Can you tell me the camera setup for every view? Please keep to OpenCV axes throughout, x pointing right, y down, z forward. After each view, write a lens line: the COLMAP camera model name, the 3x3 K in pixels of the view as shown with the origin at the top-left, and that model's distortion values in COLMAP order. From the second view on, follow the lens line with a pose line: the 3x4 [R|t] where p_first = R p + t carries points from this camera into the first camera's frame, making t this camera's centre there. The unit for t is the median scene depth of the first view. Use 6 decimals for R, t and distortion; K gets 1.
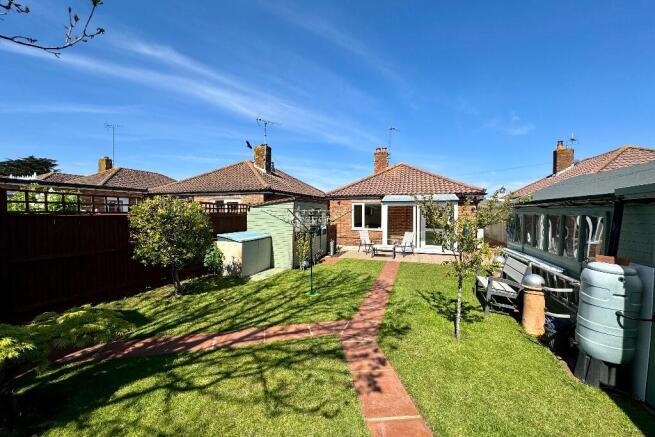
lens RADIAL K [[262.3, 0, 327.5], [0, 262.3, 218.5], [0, 0, 1]] dist [-0.000367, 0.000038]
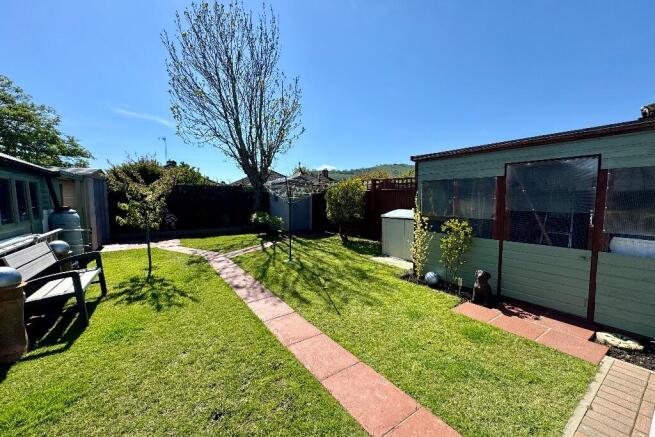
lens RADIAL K [[262.3, 0, 327.5], [0, 262.3, 218.5], [0, 0, 1]] dist [-0.000367, 0.000038]
pose [[-0.601205, 0.057566, -0.797018, 0.758290], [-0.017217, 0.996237, 0.084942, 0.021415], [0.798909, 0.064790, -0.597952, 1.900946]]
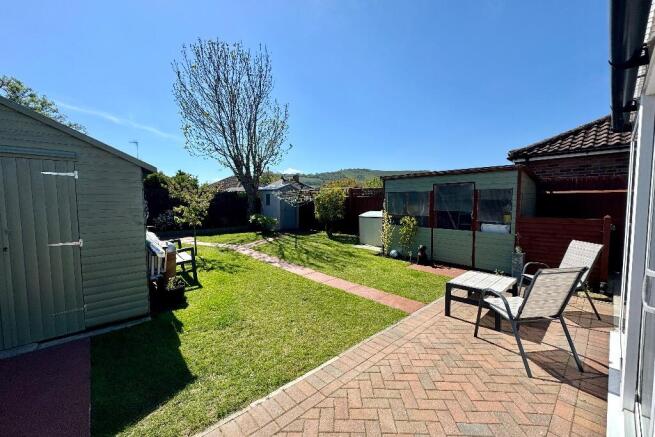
lens RADIAL K [[262.3, 0, 327.5], [0, 262.3, 218.5], [0, 0, 1]] dist [-0.000367, 0.000038]
pose [[-0.490725, 0.051027, -0.869819, 1.239955], [-0.019069, 0.997416, 0.069271, 0.012158], [0.871106, 0.050579, -0.488484, 2.030724]]
